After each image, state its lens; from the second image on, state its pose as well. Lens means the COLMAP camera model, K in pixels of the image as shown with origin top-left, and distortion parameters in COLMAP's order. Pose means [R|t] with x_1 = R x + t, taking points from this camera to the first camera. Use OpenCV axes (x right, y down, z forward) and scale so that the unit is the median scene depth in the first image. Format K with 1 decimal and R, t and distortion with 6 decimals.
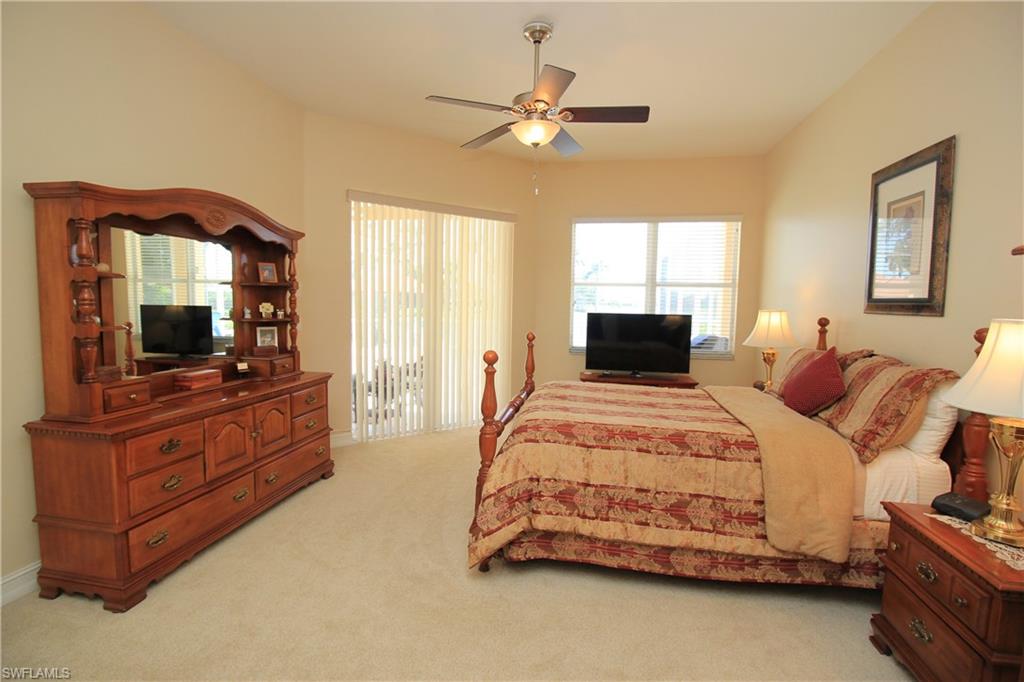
lens RADIAL K [[474.2, 0, 512.0], [0, 474.2, 341.0], [0, 0, 1]] dist [-0.005718, -0.001286]
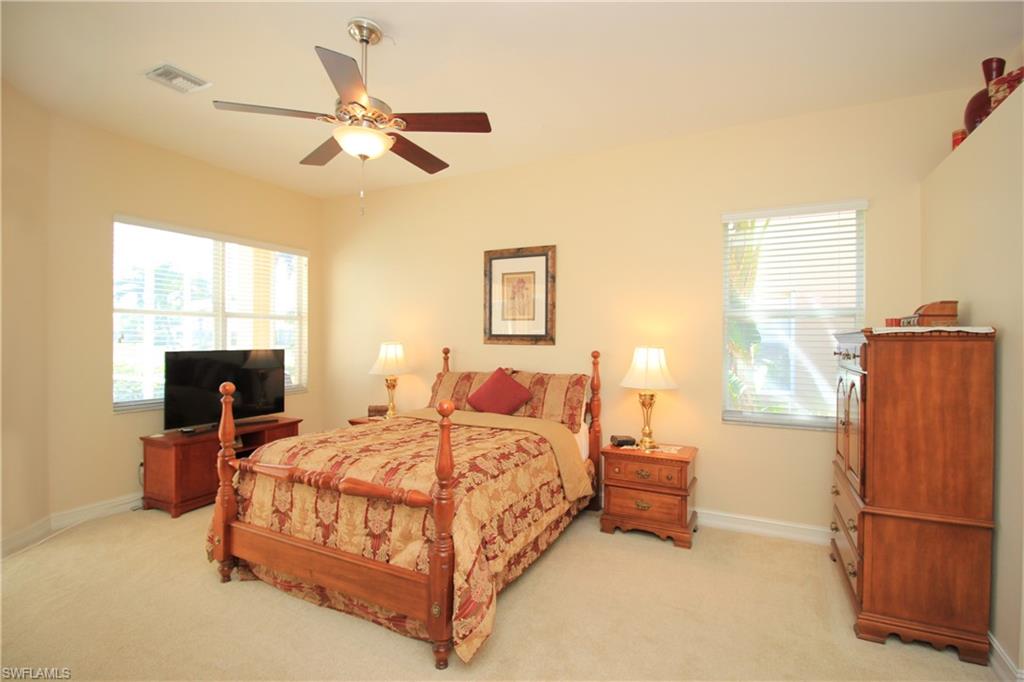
lens RADIAL K [[474.2, 0, 512.0], [0, 474.2, 341.0], [0, 0, 1]] dist [-0.005718, -0.001286]
pose [[0.287536, -0.019673, 0.957568, -0.684142], [0.076442, 0.997071, -0.002470, -0.060652], [-0.954714, 0.073908, 0.288198, 0.518509]]
